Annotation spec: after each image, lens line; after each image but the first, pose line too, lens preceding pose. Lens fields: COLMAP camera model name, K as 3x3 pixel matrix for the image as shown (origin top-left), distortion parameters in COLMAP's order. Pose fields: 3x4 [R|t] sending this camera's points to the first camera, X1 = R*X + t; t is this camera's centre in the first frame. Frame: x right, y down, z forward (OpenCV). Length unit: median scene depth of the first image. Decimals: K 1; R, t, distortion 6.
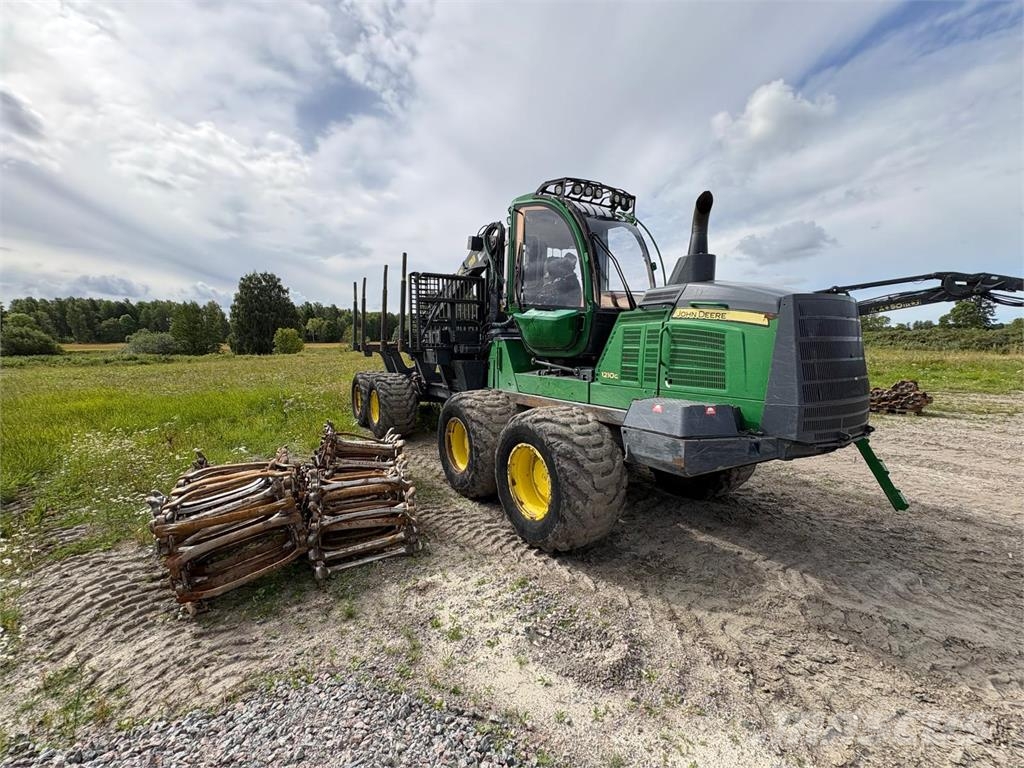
lens RADIAL K [[406.8, 0, 510.4], [0, 406.8, 379.9], [0, 0, 1]] dist [0.000931, 0.000162]
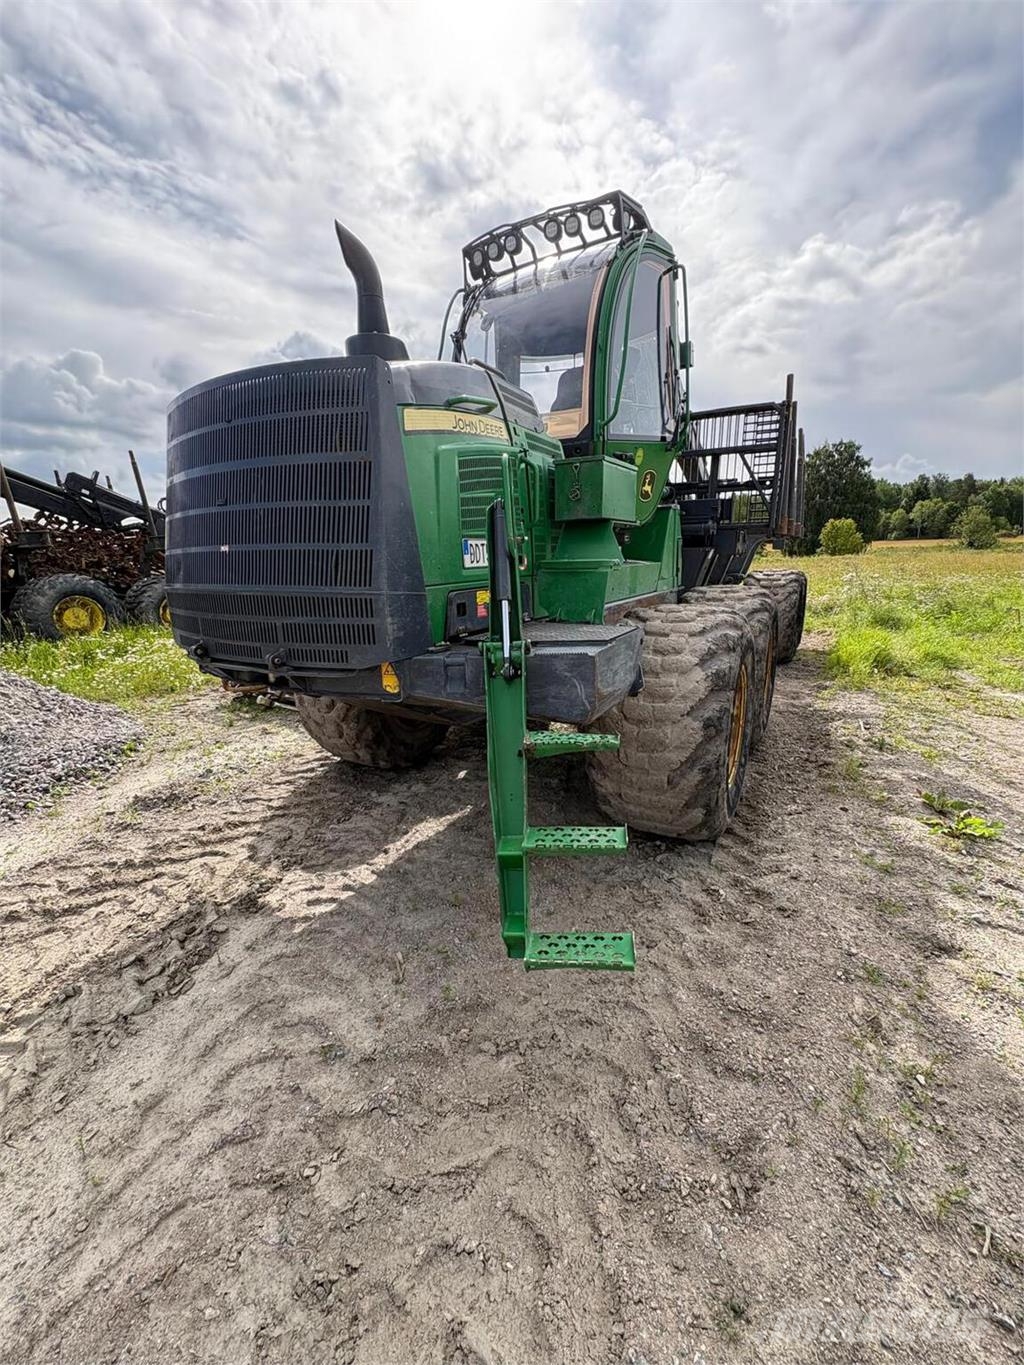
lens RADIAL K [[542.3, 0, 516.6], [0, 542.3, 689.3], [0, 0, 1]] dist [0.000931, 0.000162]
pose [[0.457896, 0.212176, -0.863315, 0.077837], [-0.059269, 0.976227, 0.208490, -0.000001], [0.887028, -0.044299, 0.459586, 0.047459]]
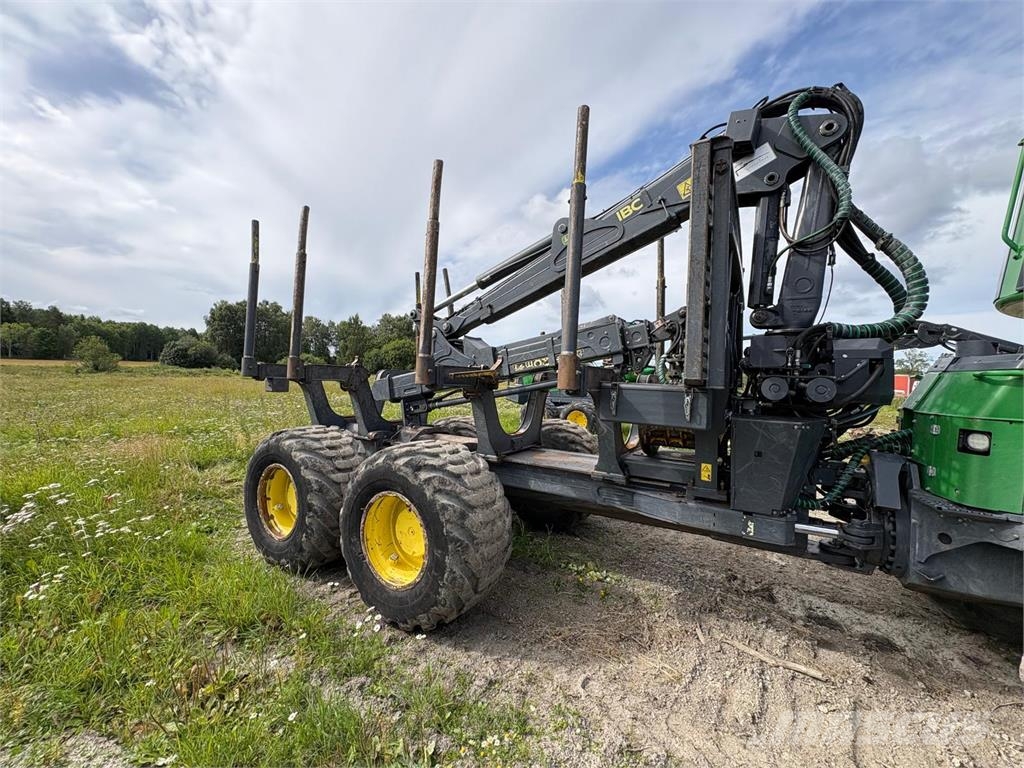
lens RADIAL K [[406.8, 0, 511.9], [0, 406.8, 381.8], [0, 0, 1]] dist [0.000931, 0.000162]
pose [[0.902442, 0.028058, 0.429897, -0.053218], [0.002599, 0.997504, -0.070560, -0.006139], [-0.430804, 0.064794, 0.900117, 0.084152]]
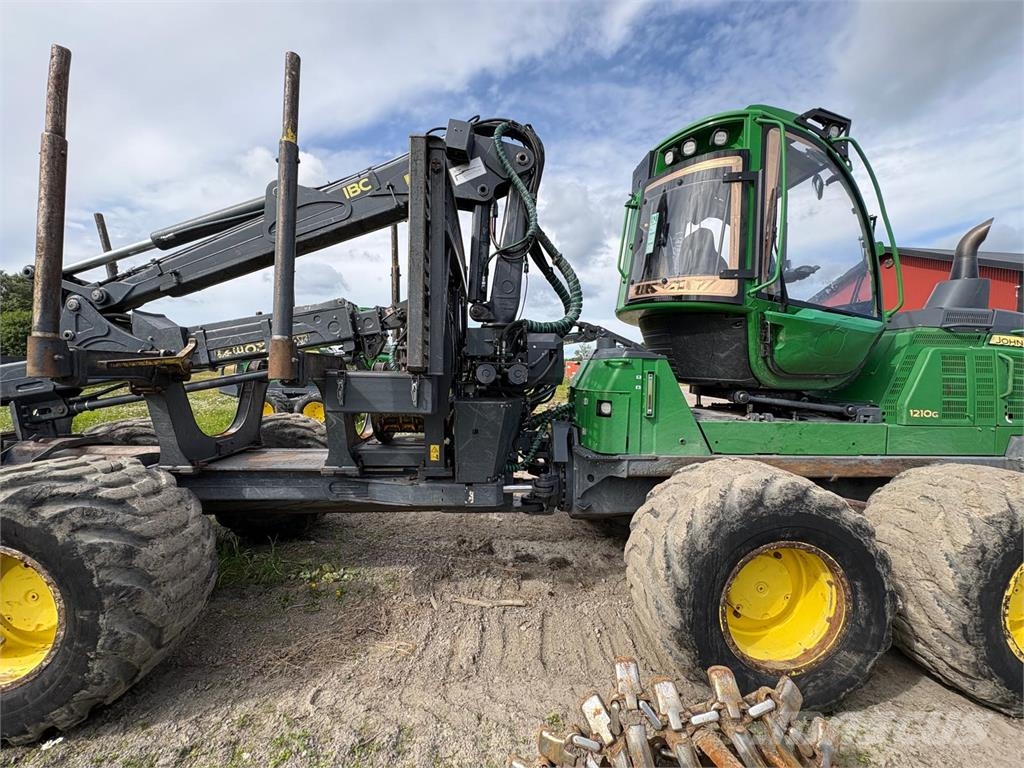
lens RADIAL K [[406.8, 0, 512.3], [0, 406.8, 381.4], [0, 0, 1]] dist [0.000931, 0.000162]
pose [[0.501190, -0.008241, 0.865298, -0.051343], [0.054335, 0.998281, -0.021964, -0.006191], [-0.863630, 0.058024, 0.500777, 0.083349]]
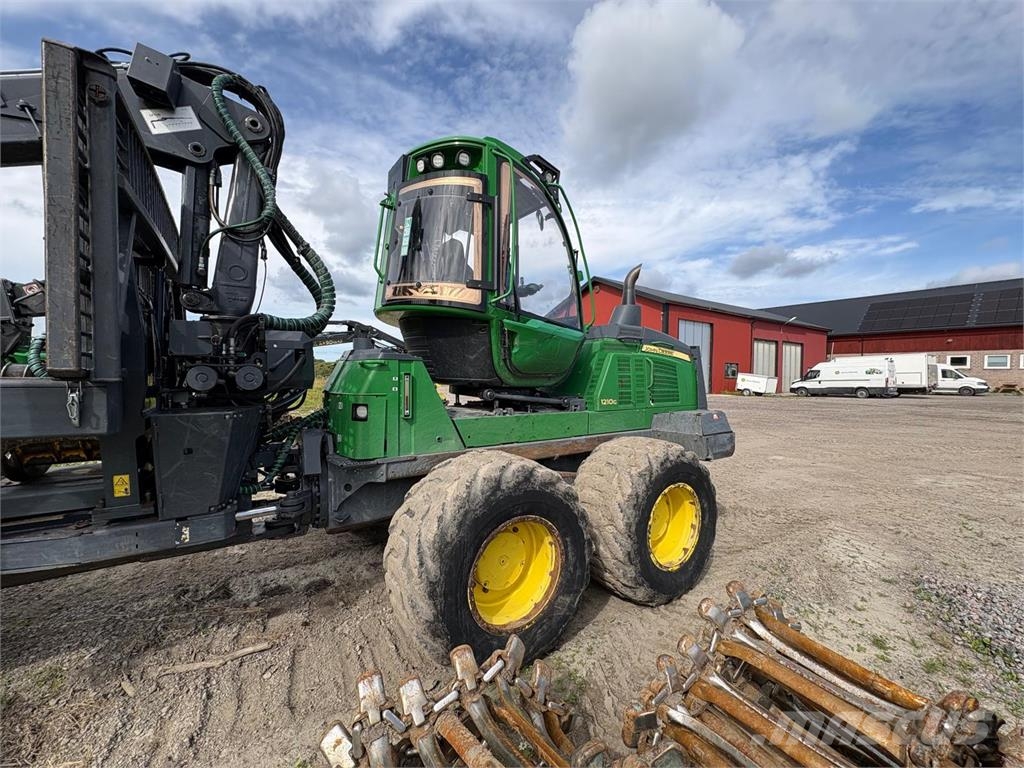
lens RADIAL K [[406.8, 0, 513.5], [0, 406.8, 380.7], [0, 0, 1]] dist [0.000931, 0.000162]
pose [[-0.008375, -0.009950, 0.999915, -0.050229], [0.080959, 0.996661, 0.010596, -0.006090], [-0.996682, 0.081040, -0.007541, 0.081049]]
